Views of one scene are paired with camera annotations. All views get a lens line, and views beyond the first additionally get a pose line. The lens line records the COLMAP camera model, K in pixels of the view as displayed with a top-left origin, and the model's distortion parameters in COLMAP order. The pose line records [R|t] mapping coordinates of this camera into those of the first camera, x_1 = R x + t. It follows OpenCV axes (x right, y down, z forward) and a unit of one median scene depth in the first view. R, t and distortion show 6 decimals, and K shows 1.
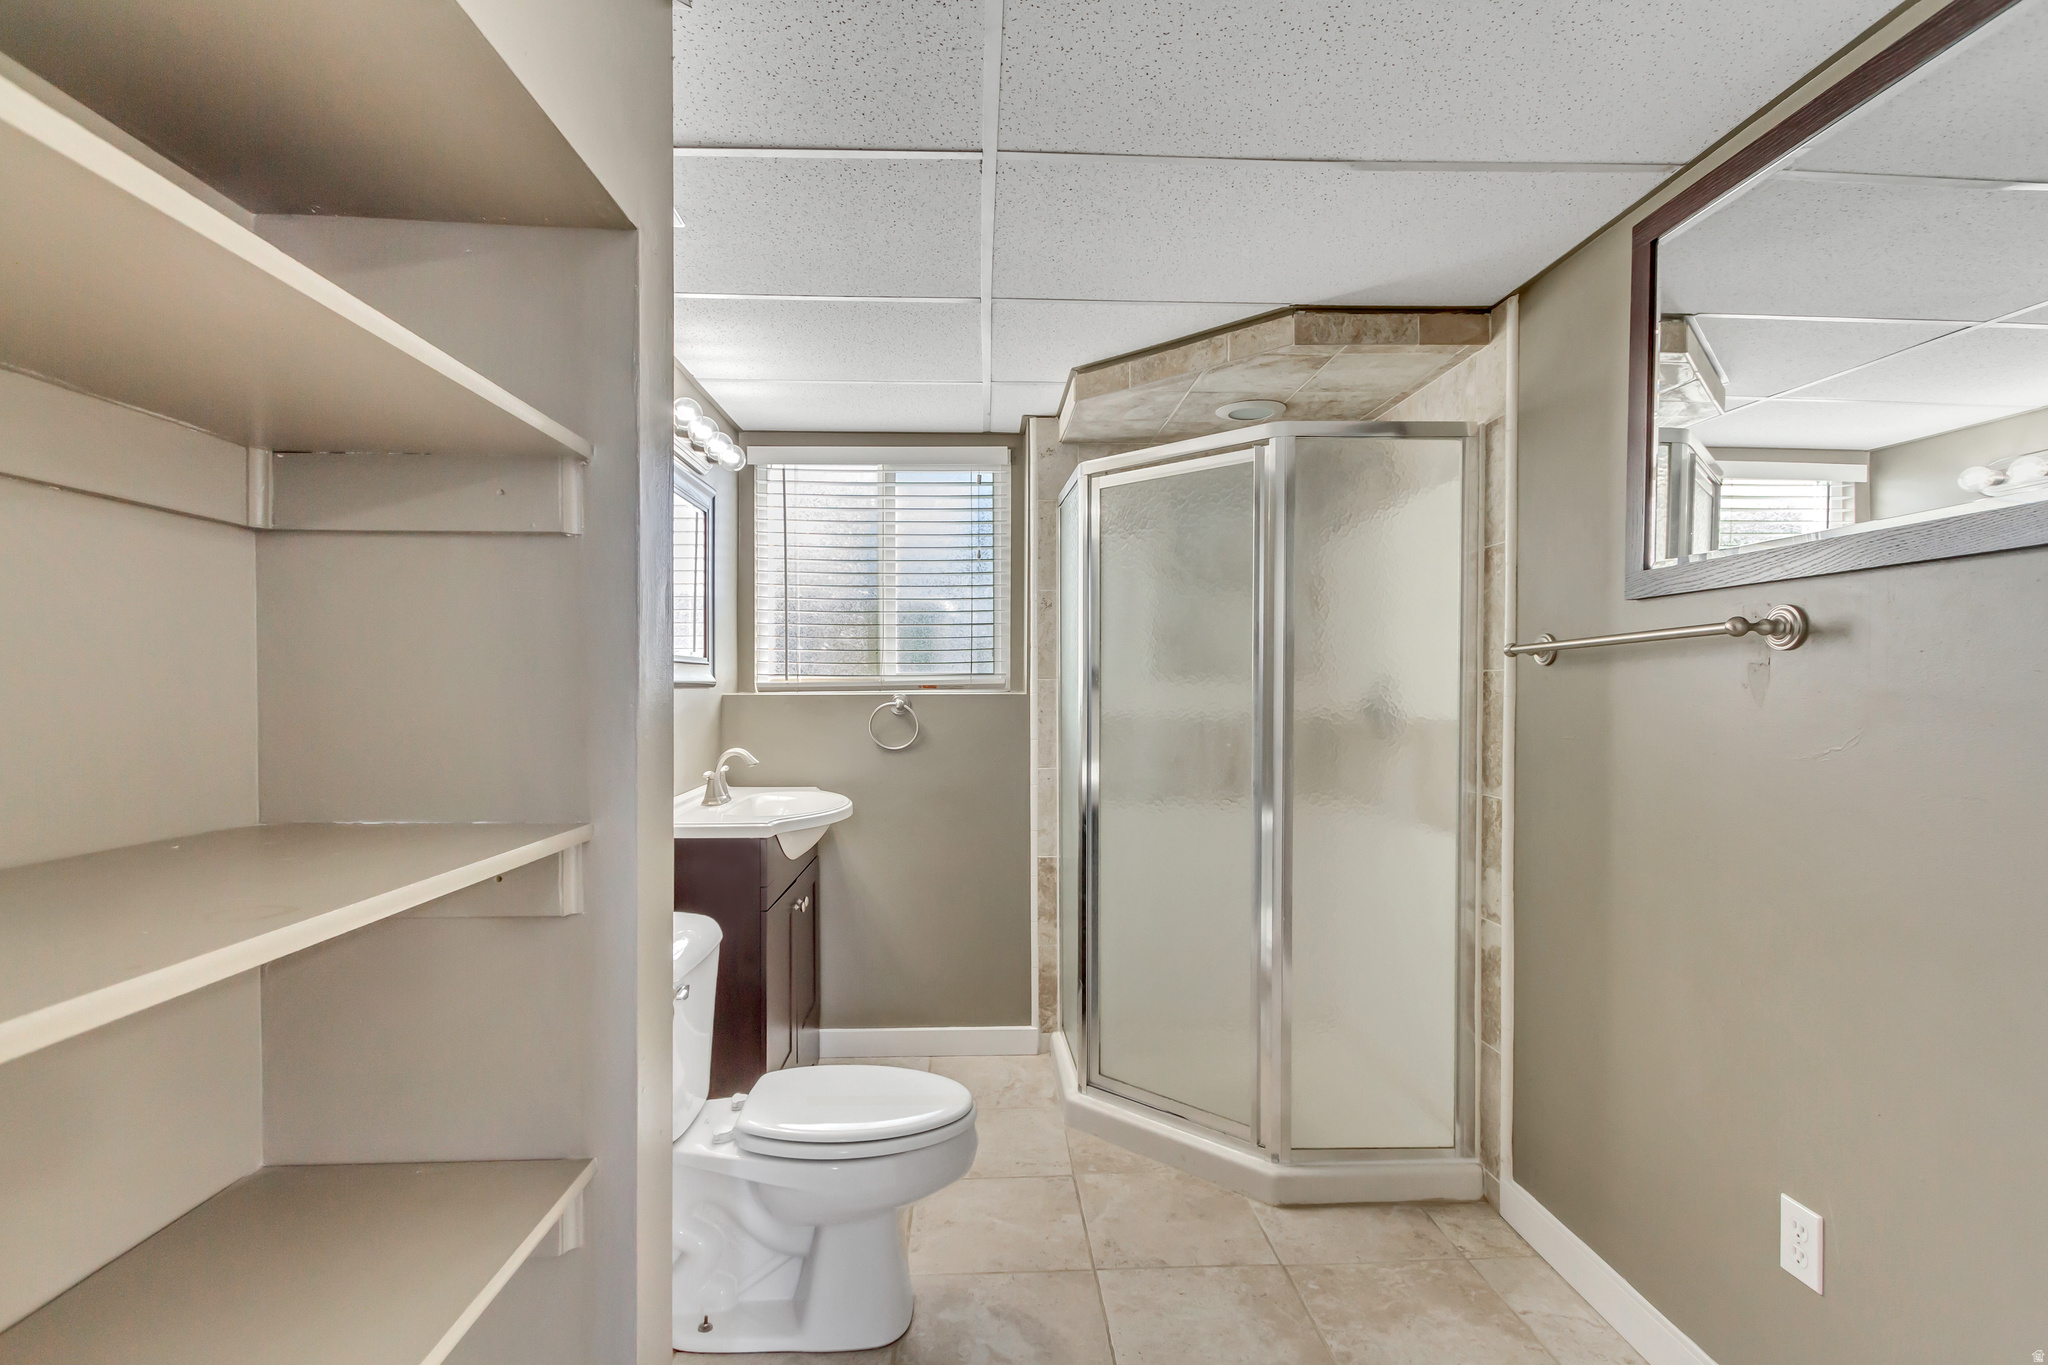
lens RADIAL K [[959.1, 0, 1017.6], [0, 959.1, 693.1], [0, 0, 1]] dist [0.010740, -0.003529]
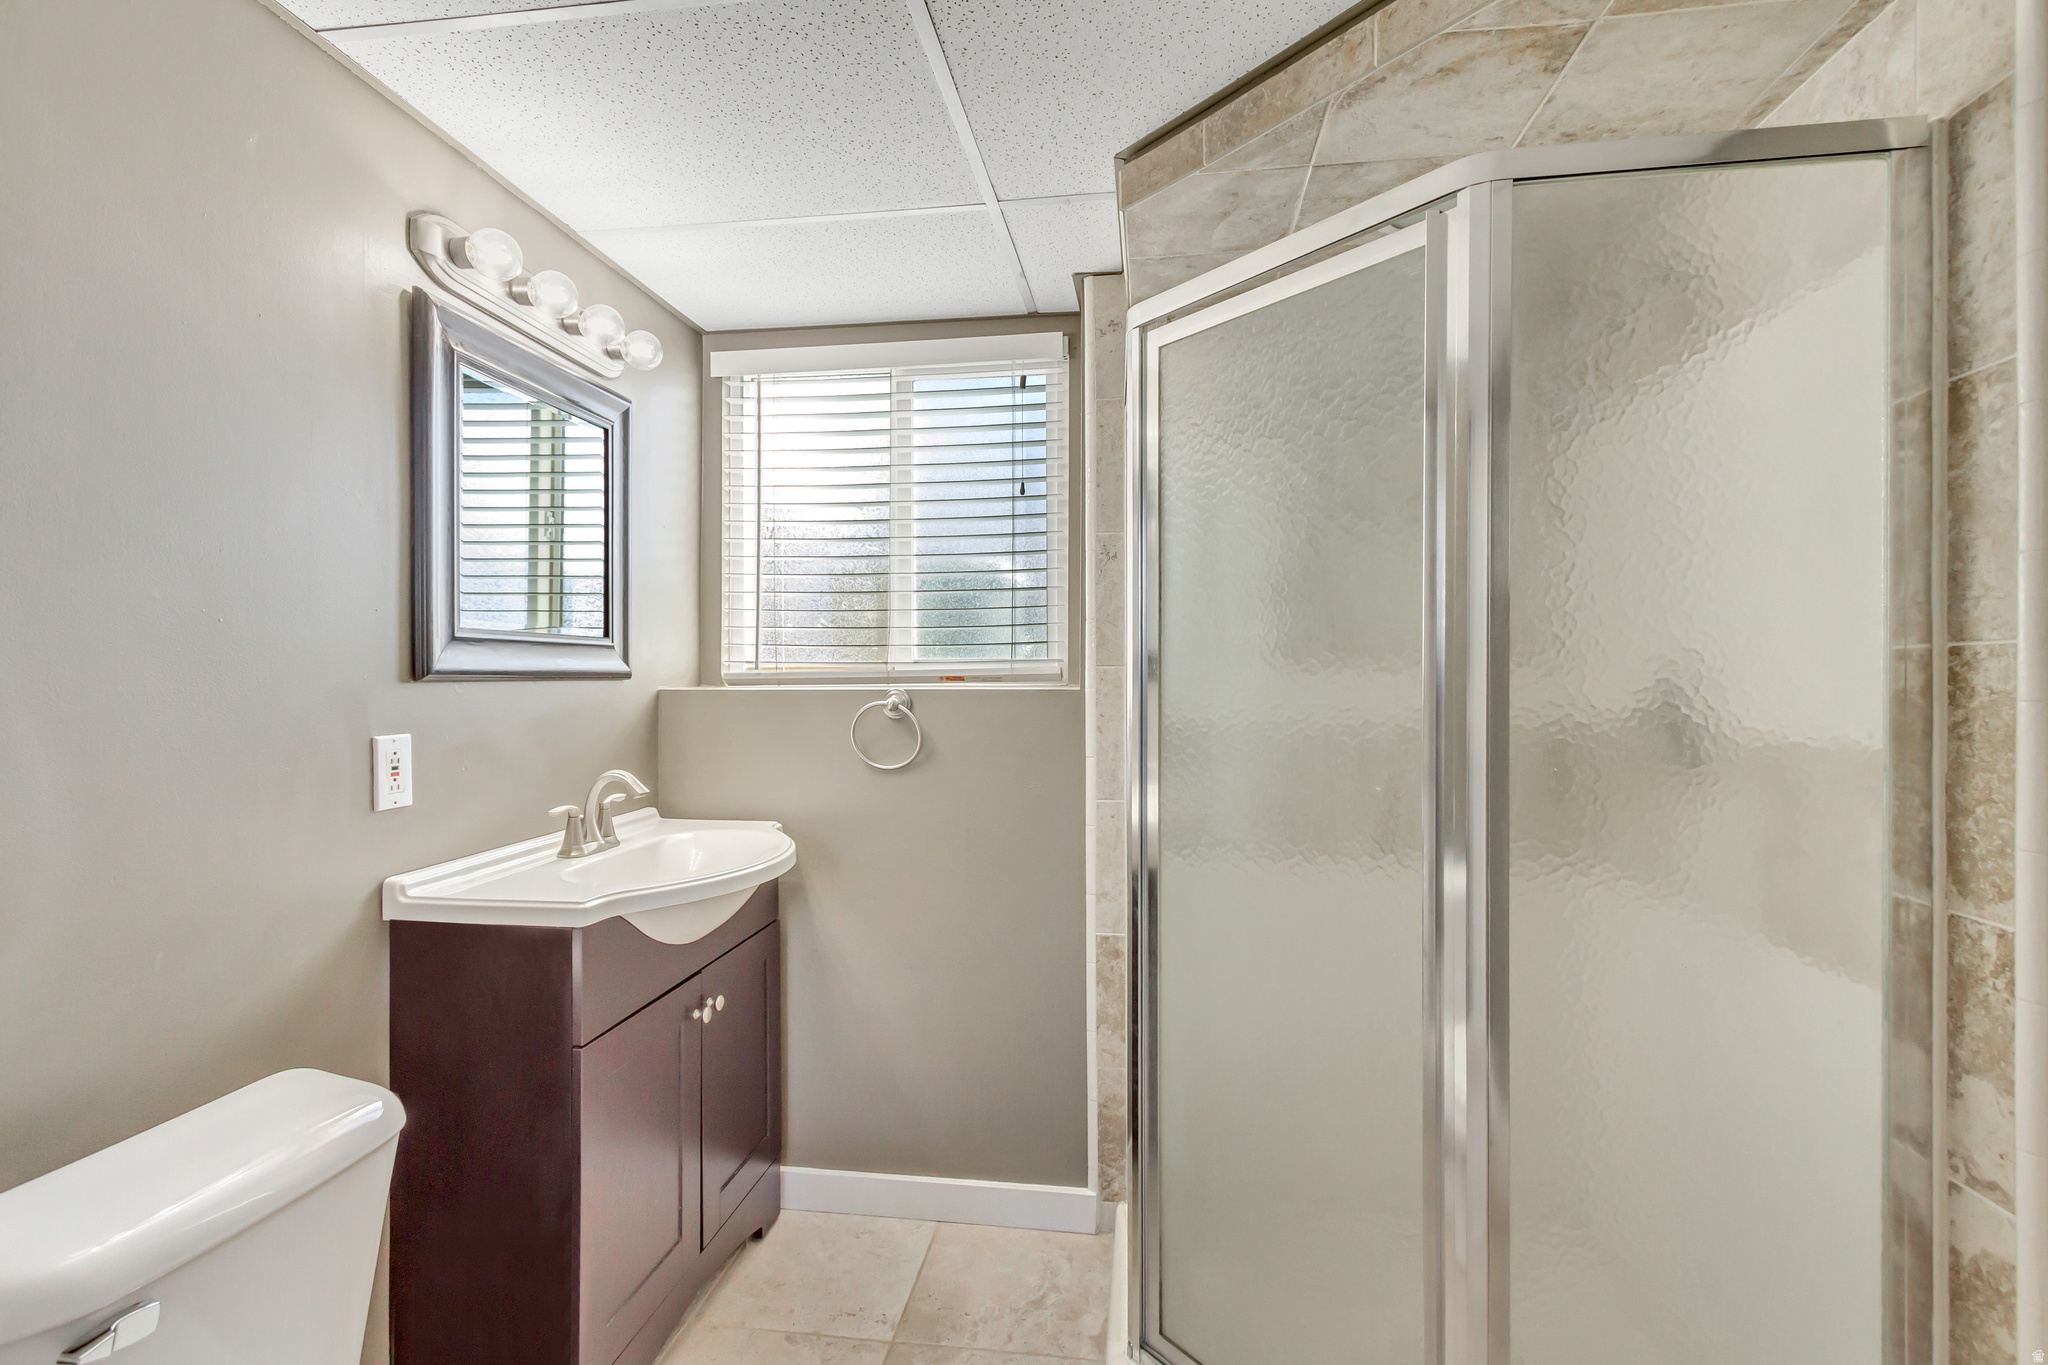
lens RADIAL K [[959.1, 0, 1029.9], [0, 959.1, 672.9], [0, 0, 1]] dist [0.010740, -0.003529]
pose [[0.983874, -0.001913, -0.178851, 0.110701], [0.000125, 0.999950, -0.010006, -0.004111], [0.178861, 0.009822, 0.983825, 0.390487]]
